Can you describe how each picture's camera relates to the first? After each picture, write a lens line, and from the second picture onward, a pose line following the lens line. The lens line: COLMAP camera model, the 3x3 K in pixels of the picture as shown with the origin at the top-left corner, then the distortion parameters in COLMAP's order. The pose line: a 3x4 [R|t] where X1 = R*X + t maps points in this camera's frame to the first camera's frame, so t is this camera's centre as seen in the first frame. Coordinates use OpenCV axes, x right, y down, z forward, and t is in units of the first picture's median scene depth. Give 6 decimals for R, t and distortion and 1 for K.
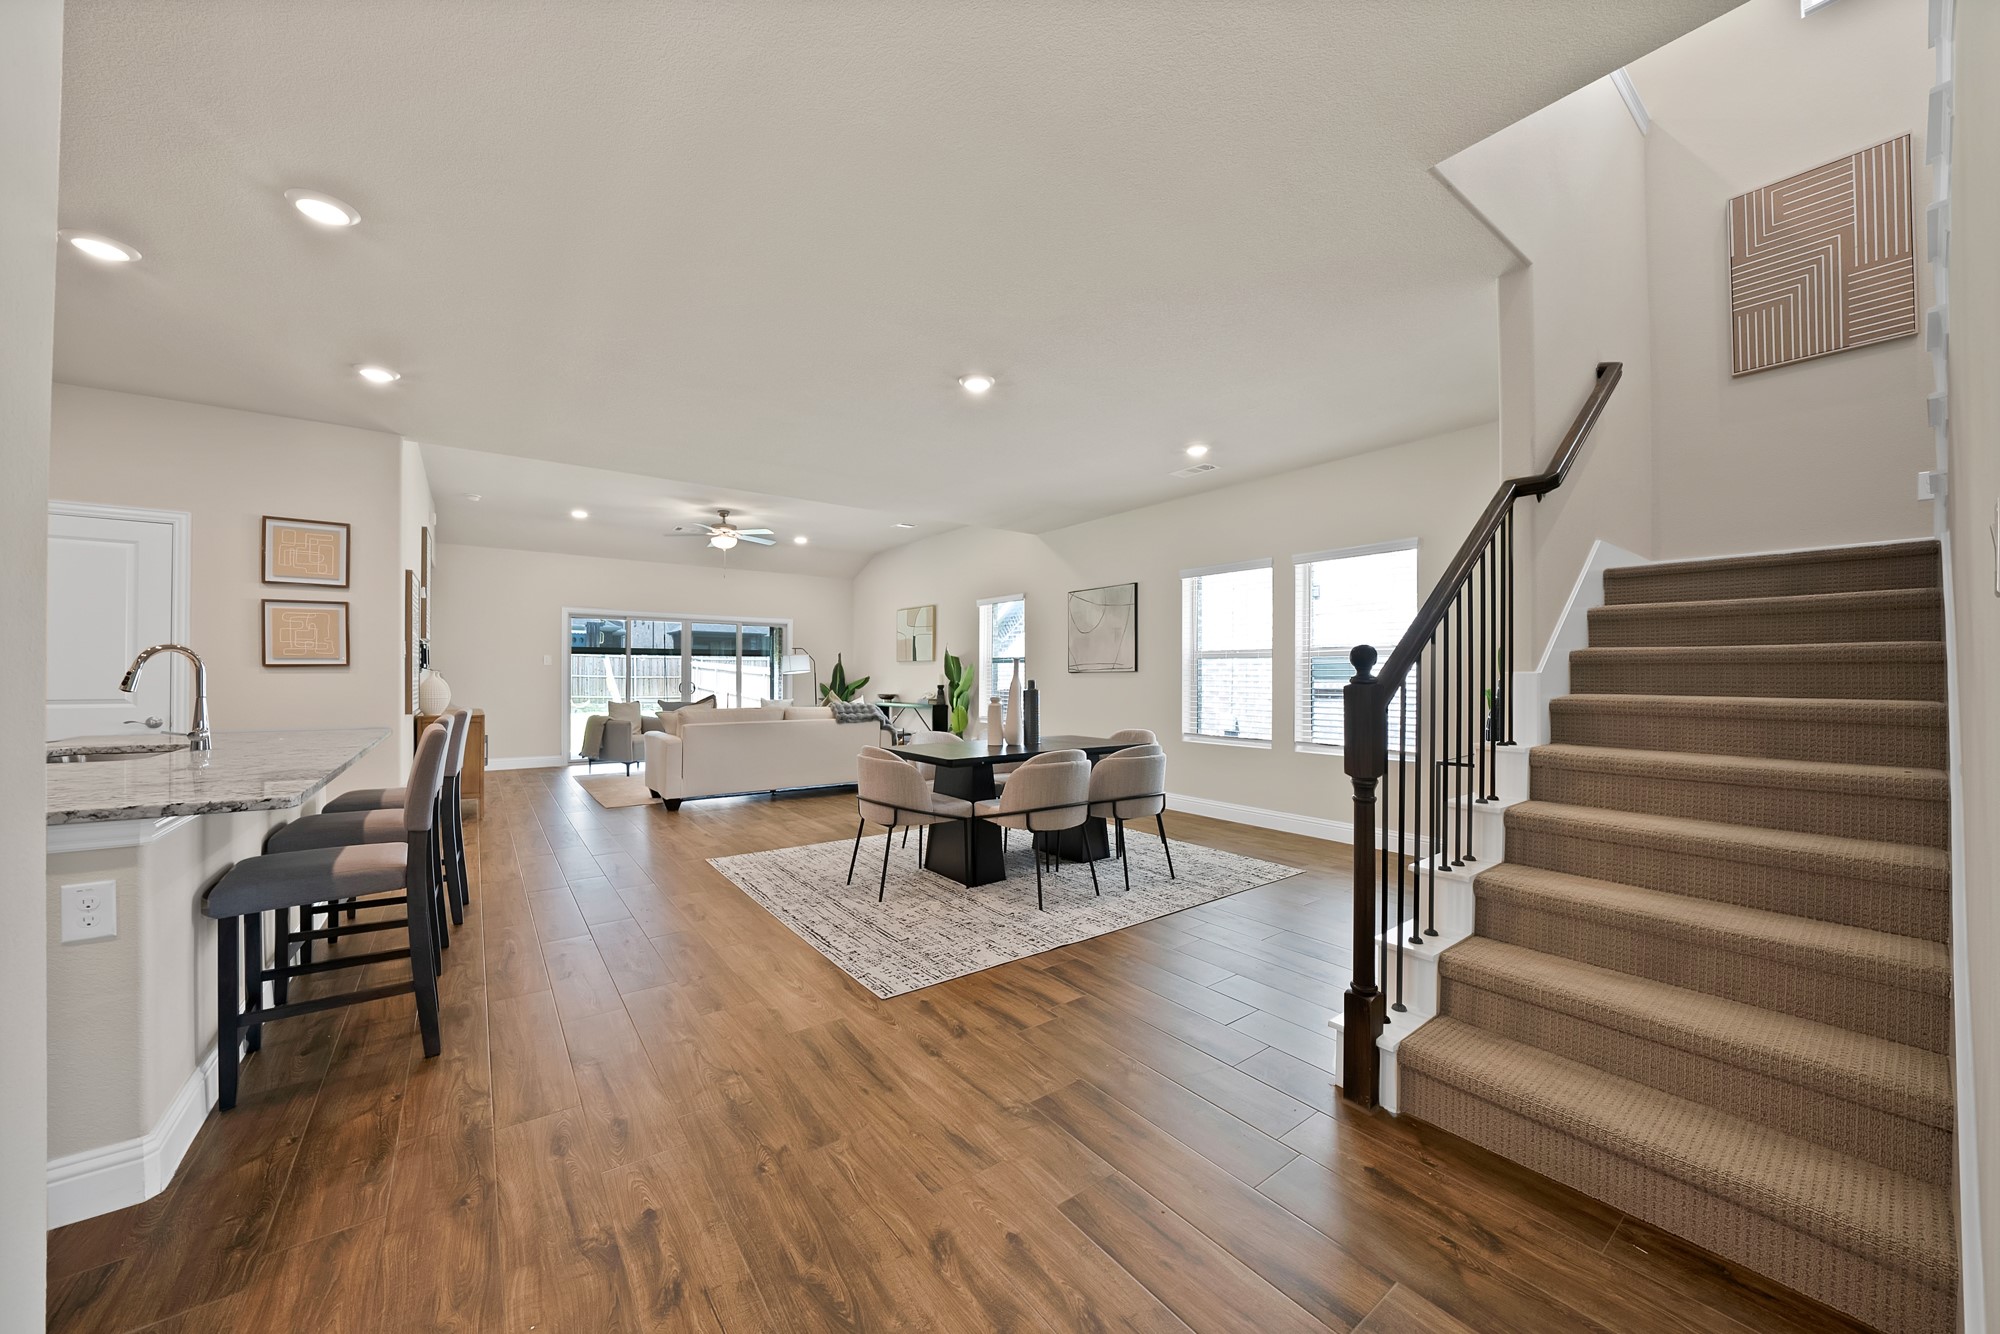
lens RADIAL K [[718.7, 0, 1005.7], [0, 718.7, 668.7], [0, 0, 1]] dist [-0.022130, 0.000208]
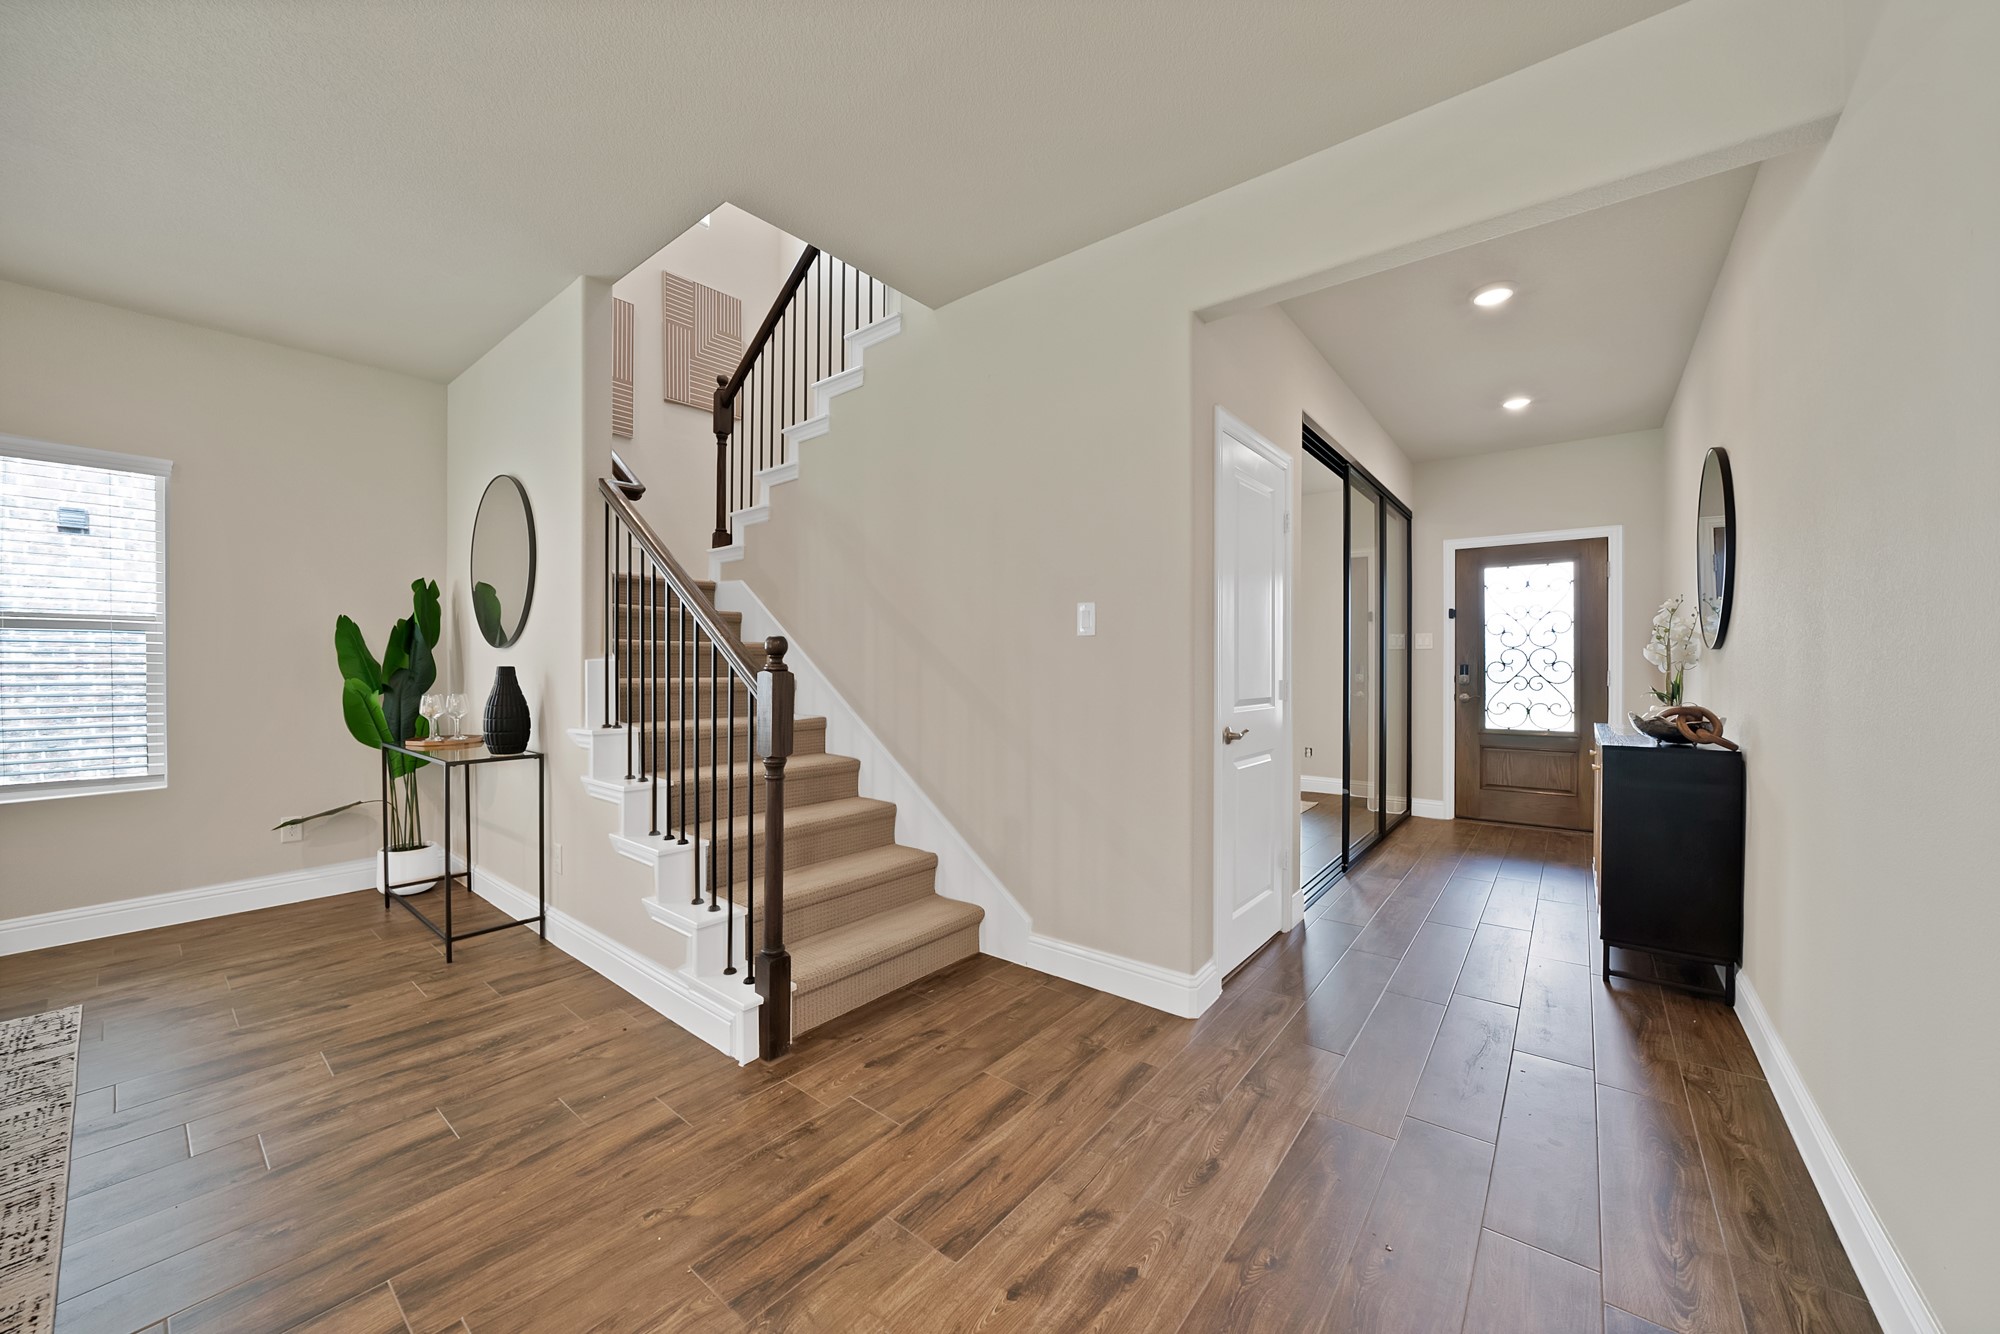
lens RADIAL K [[718.7, 0, 1005.7], [0, 718.7, 668.7], [0, 0, 1]] dist [-0.022130, 0.000208]
pose [[-0.251489, -0.009280, 0.967816, -0.302150], [-0.011432, 0.999913, 0.006617, 0.003313], [-0.967793, -0.009400, -0.251573, 0.444738]]
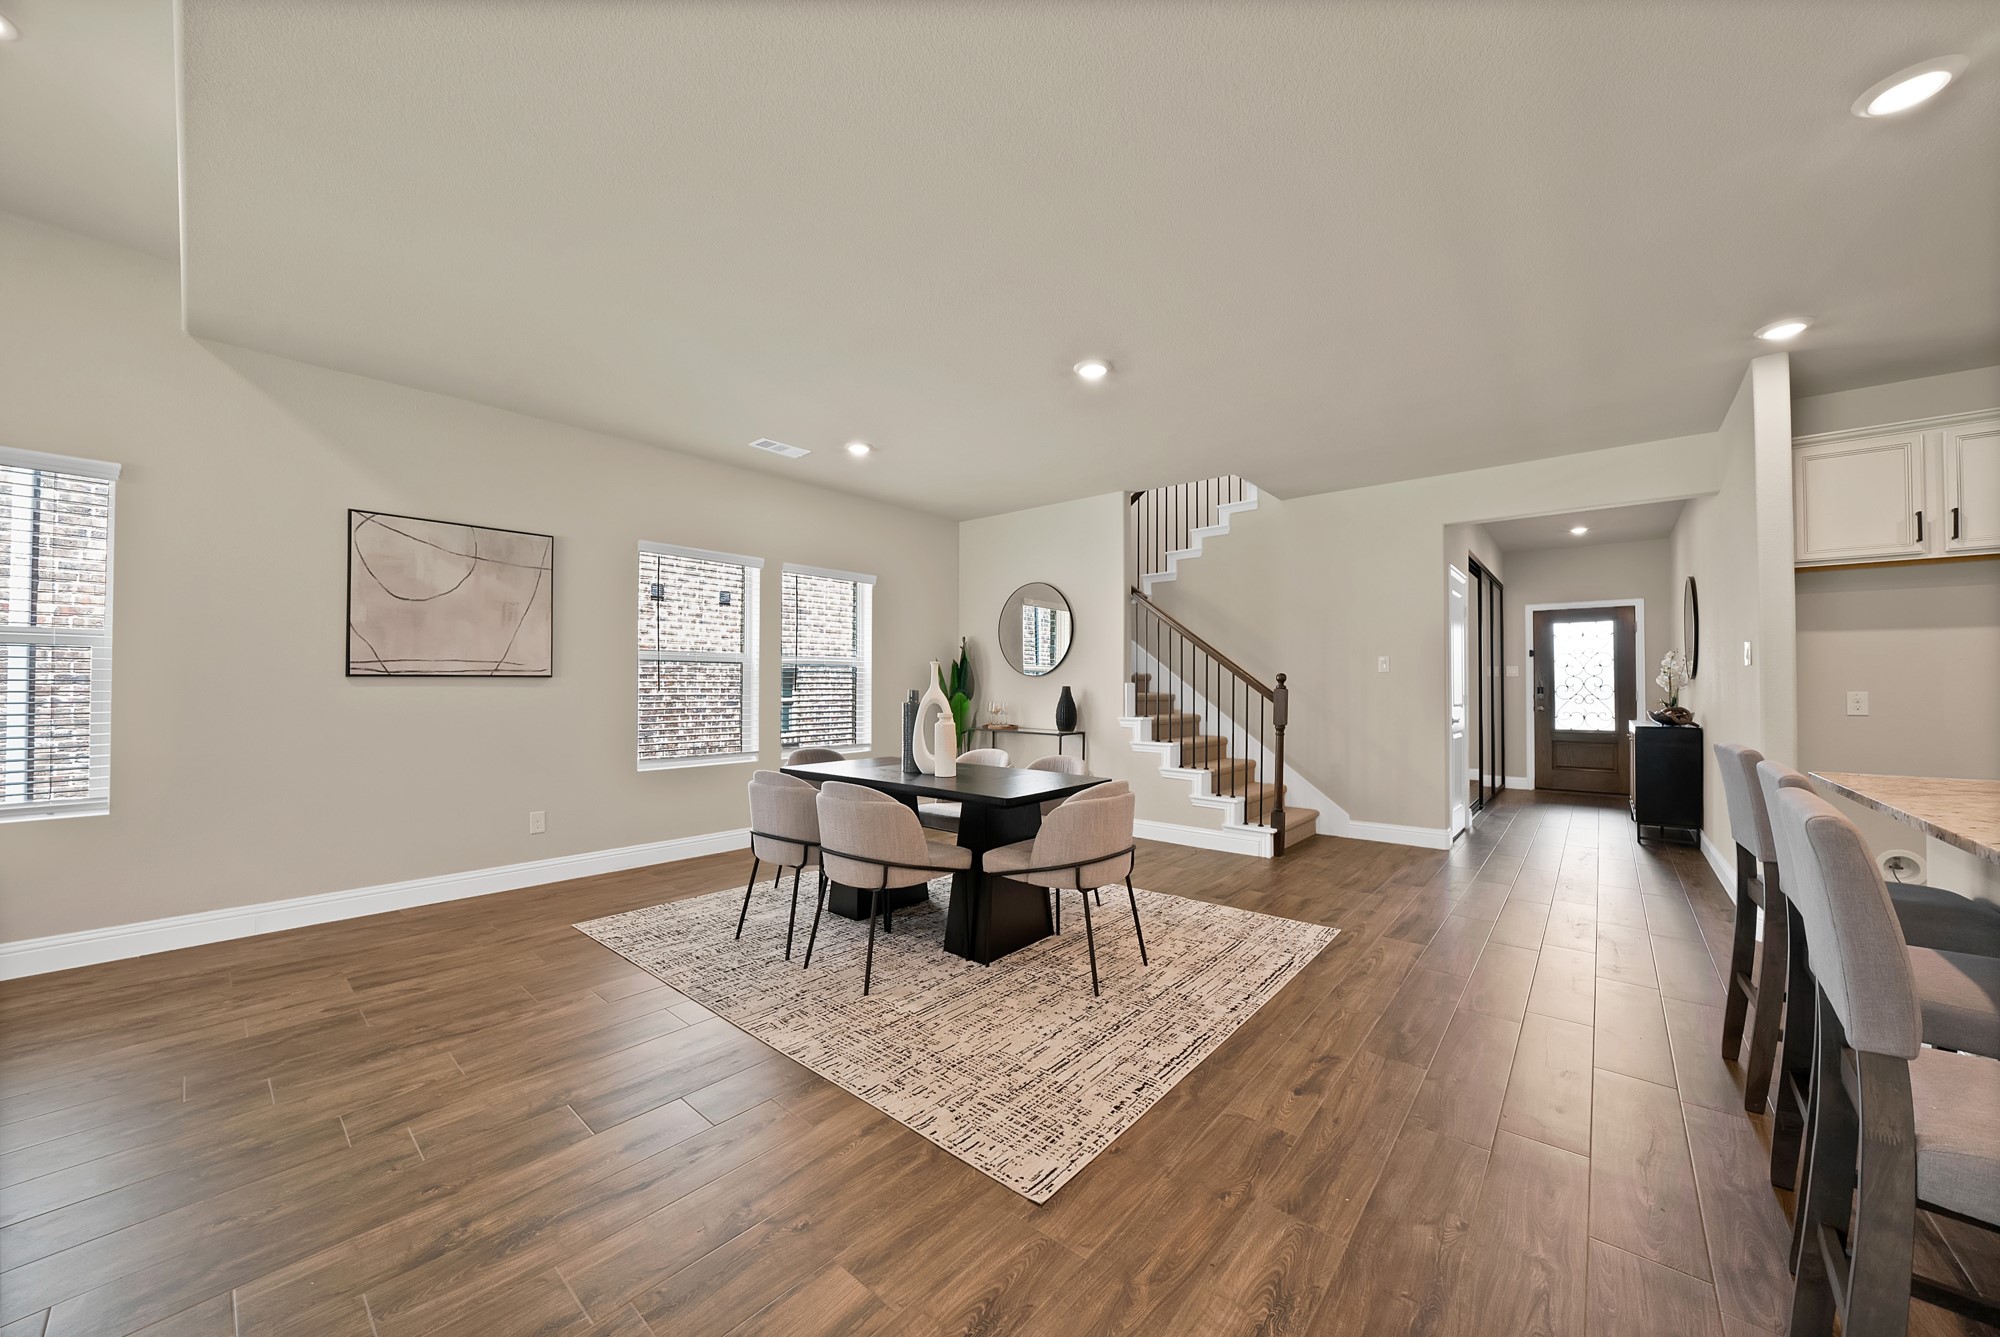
lens RADIAL K [[713.4, 0, 1003.8], [0, 713.4, 674.1], [0, 0, 1]] dist [-0.028916, 0.000146]
pose [[-0.221579, 0.011678, 0.975072, -0.820085], [-0.014279, 0.999782, -0.015218, 0.009870], [-0.975038, -0.017295, -0.221364, 1.188482]]
